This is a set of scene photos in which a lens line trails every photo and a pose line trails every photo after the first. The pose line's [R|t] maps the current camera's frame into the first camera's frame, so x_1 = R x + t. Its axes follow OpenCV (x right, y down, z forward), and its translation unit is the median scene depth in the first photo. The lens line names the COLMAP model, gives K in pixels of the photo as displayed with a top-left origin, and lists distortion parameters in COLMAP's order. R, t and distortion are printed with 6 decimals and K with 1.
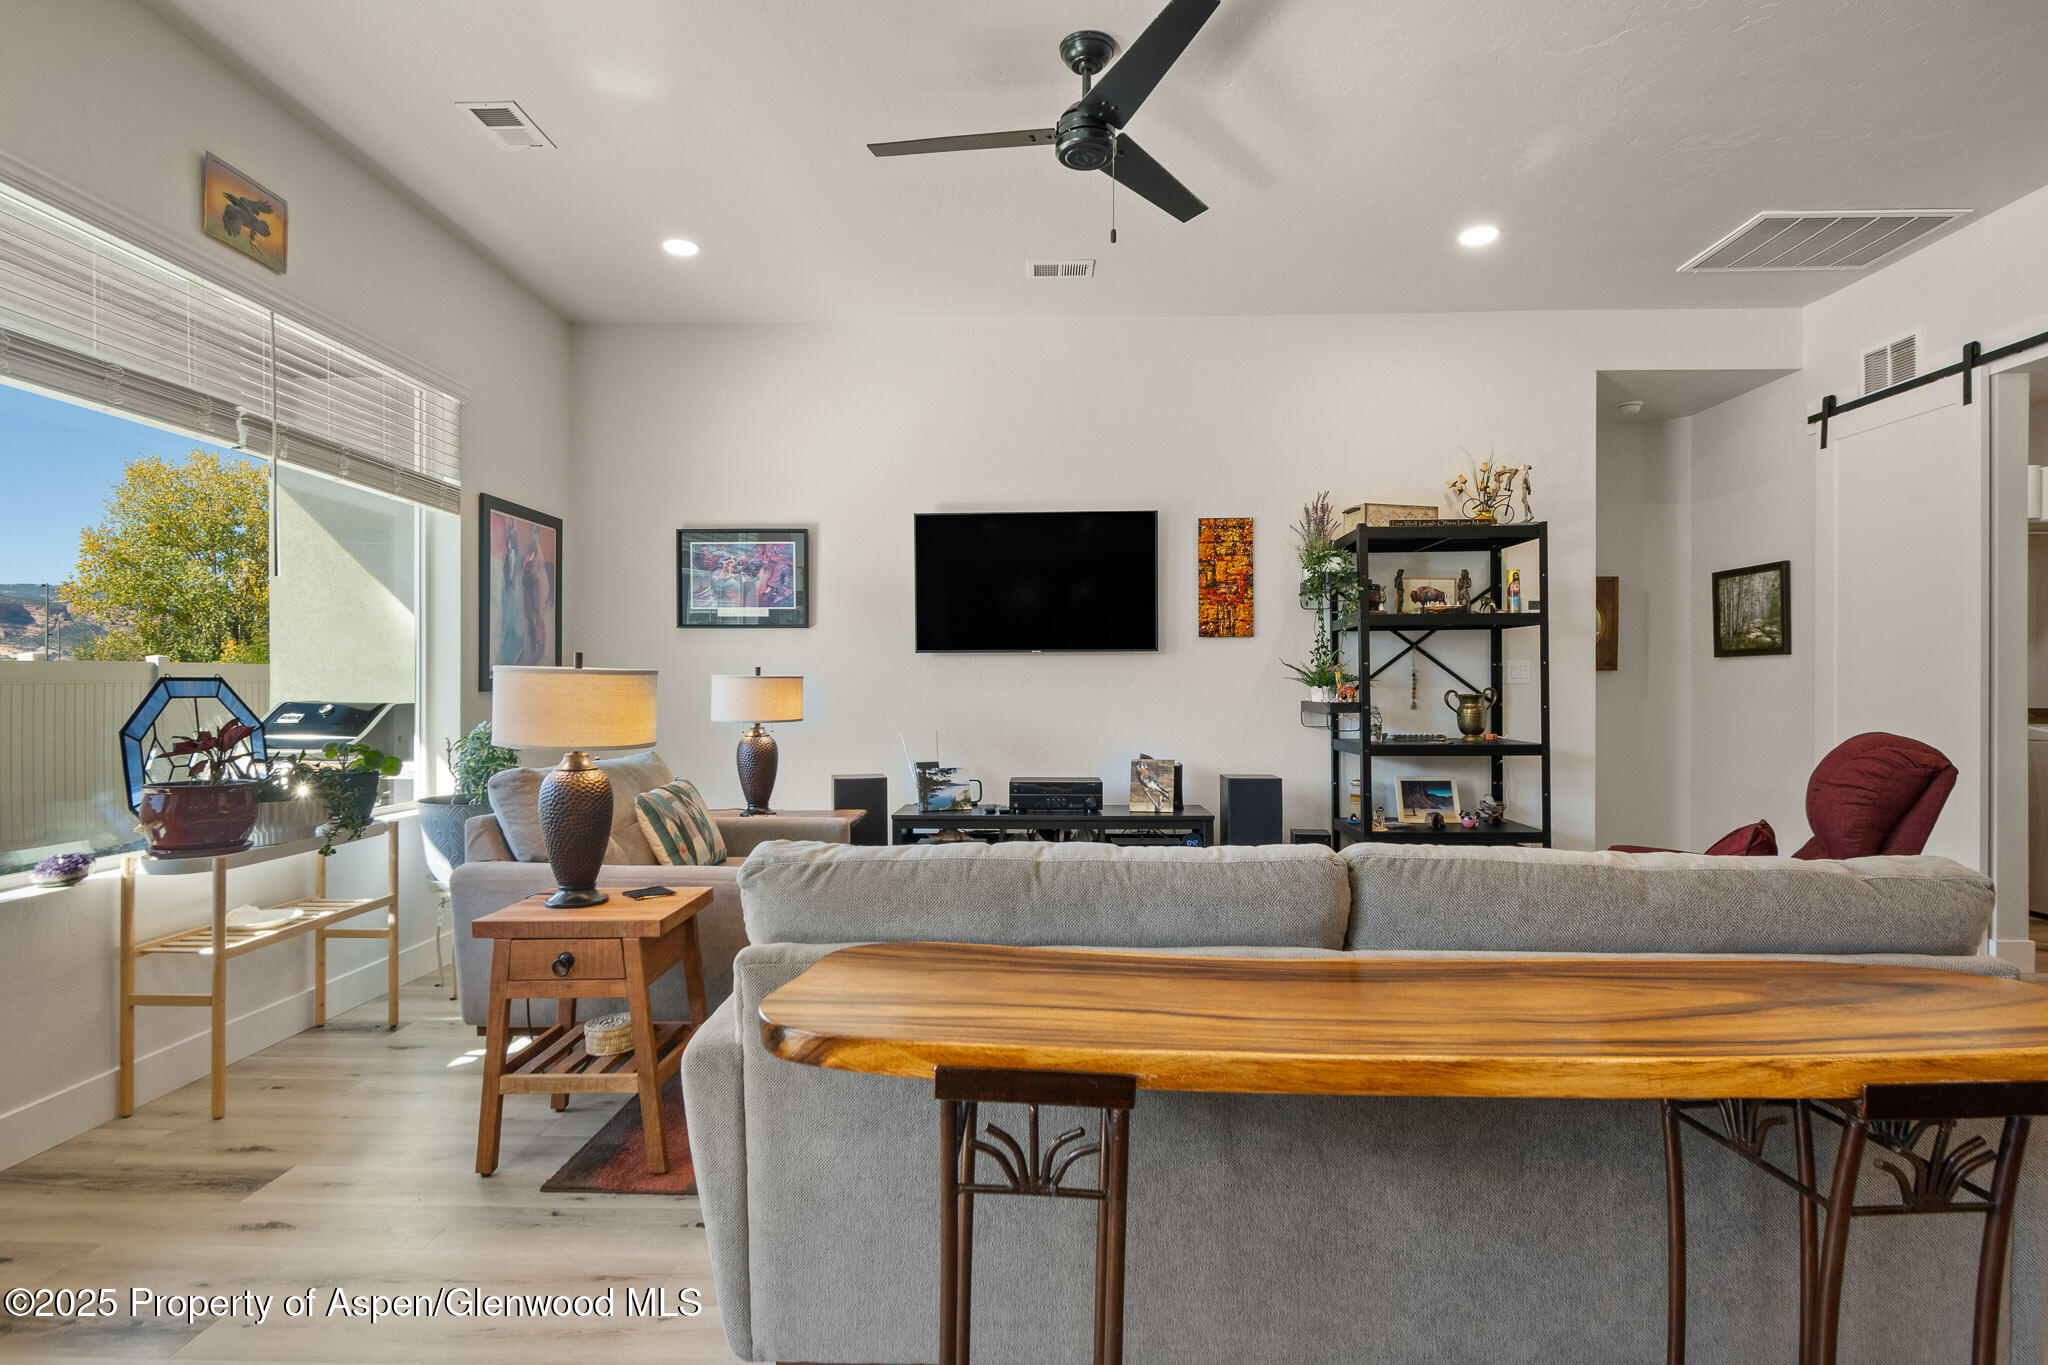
lens RADIAL K [[1041.8, 0, 1017.5], [0, 1041.8, 680.5], [0, 0, 1]] dist [-0.001309, -0.001213]
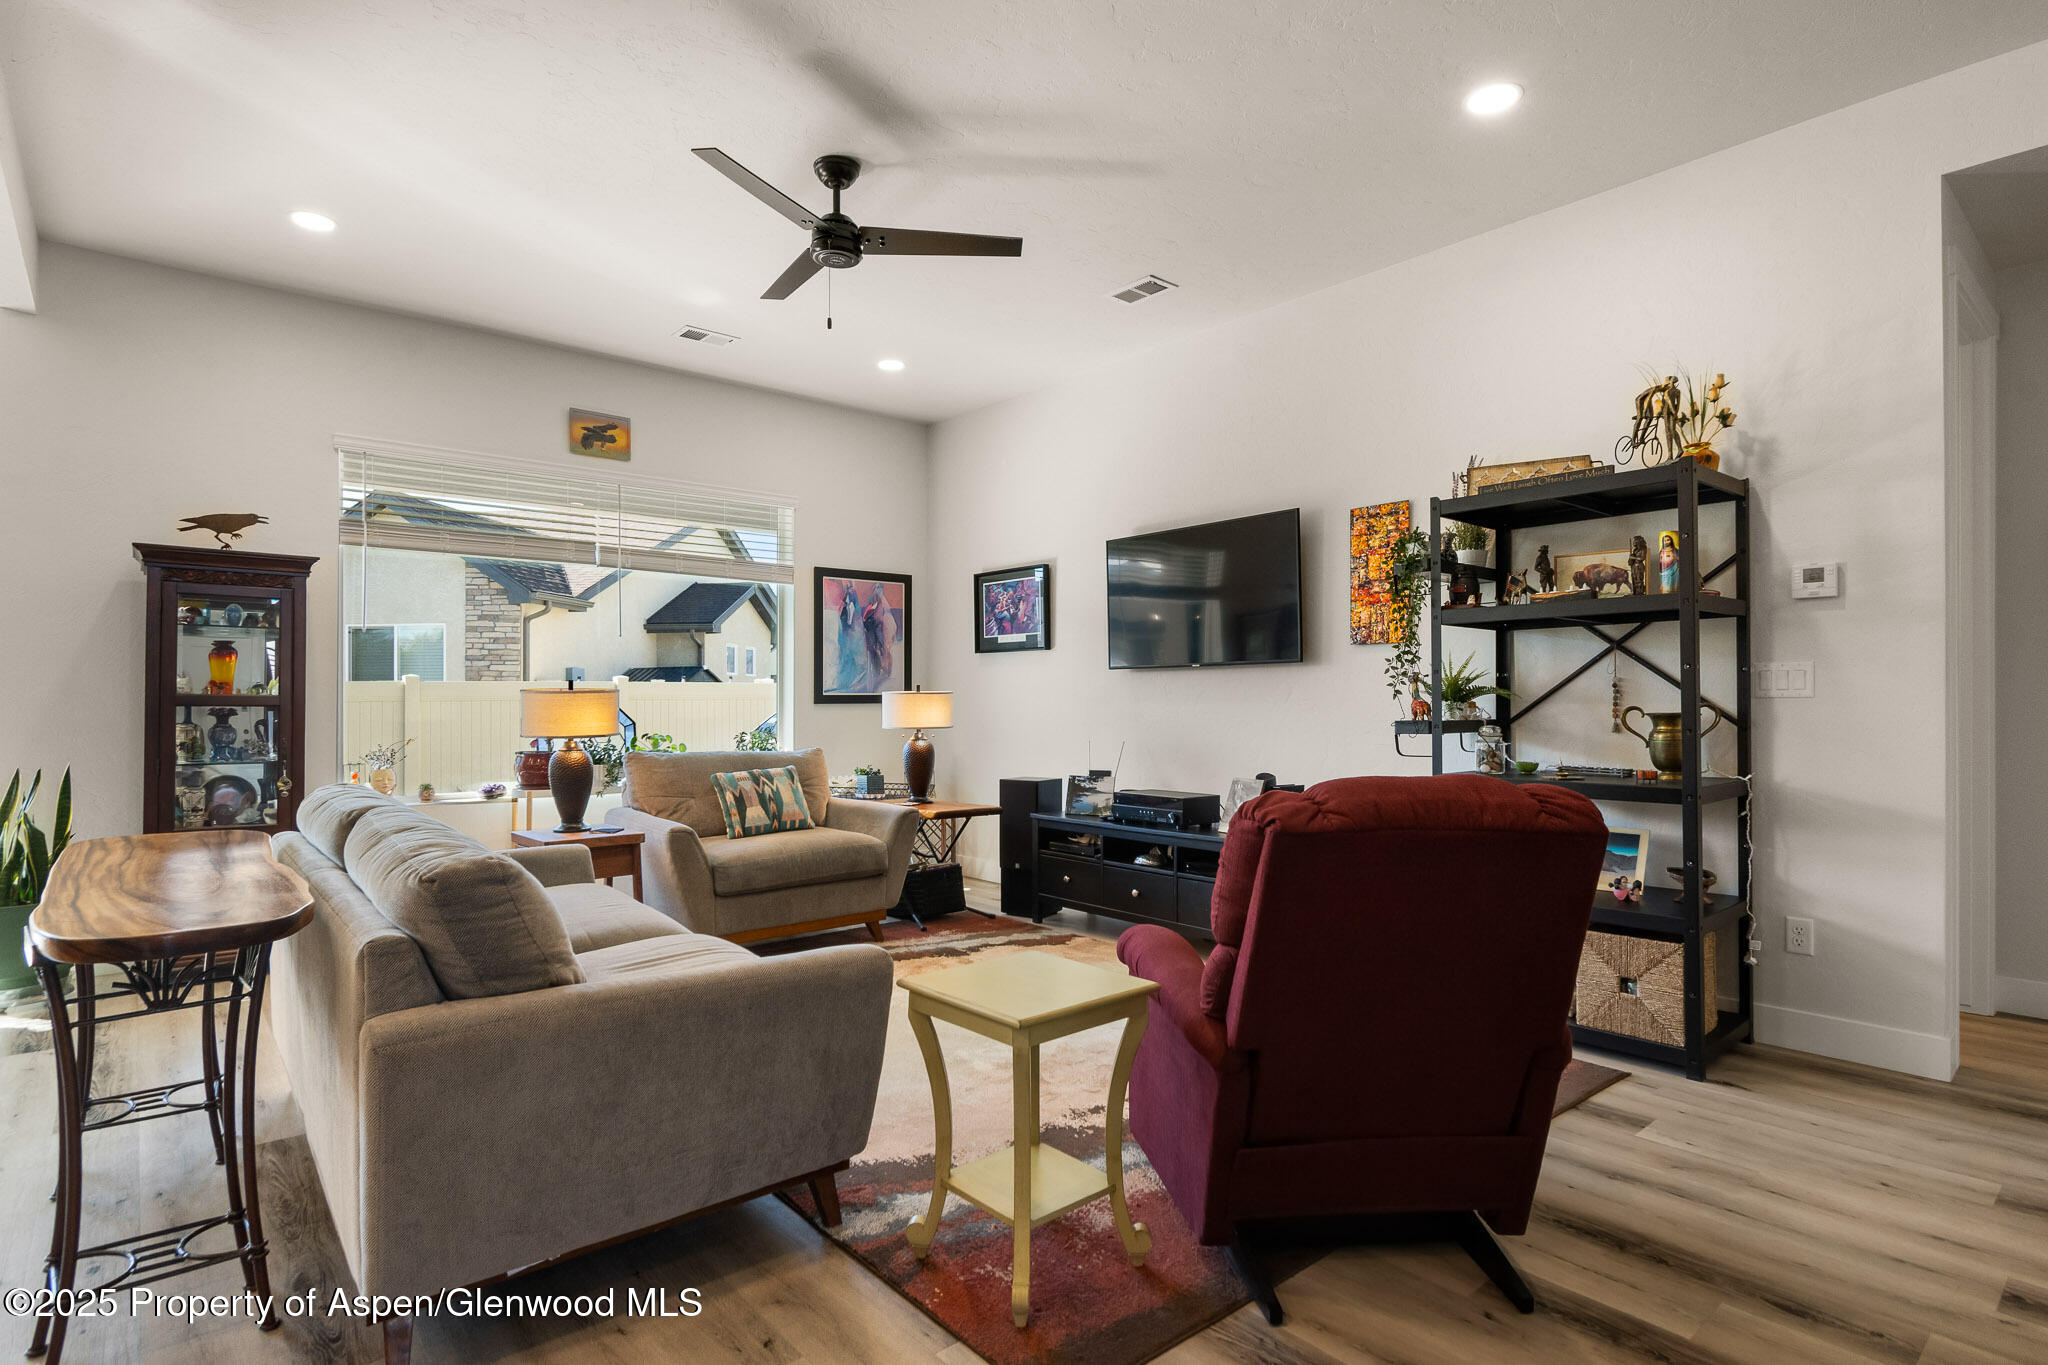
lens RADIAL K [[1041.8, 0, 1029.3], [0, 1041.8, 688.9], [0, 0, 1]] dist [-0.001309, -0.001213]
pose [[0.673921, -0.007197, -0.738768, 0.640387], [0.004302, 0.999974, -0.005816, -0.000464], [0.738790, 0.000741, 0.673935, 0.209281]]
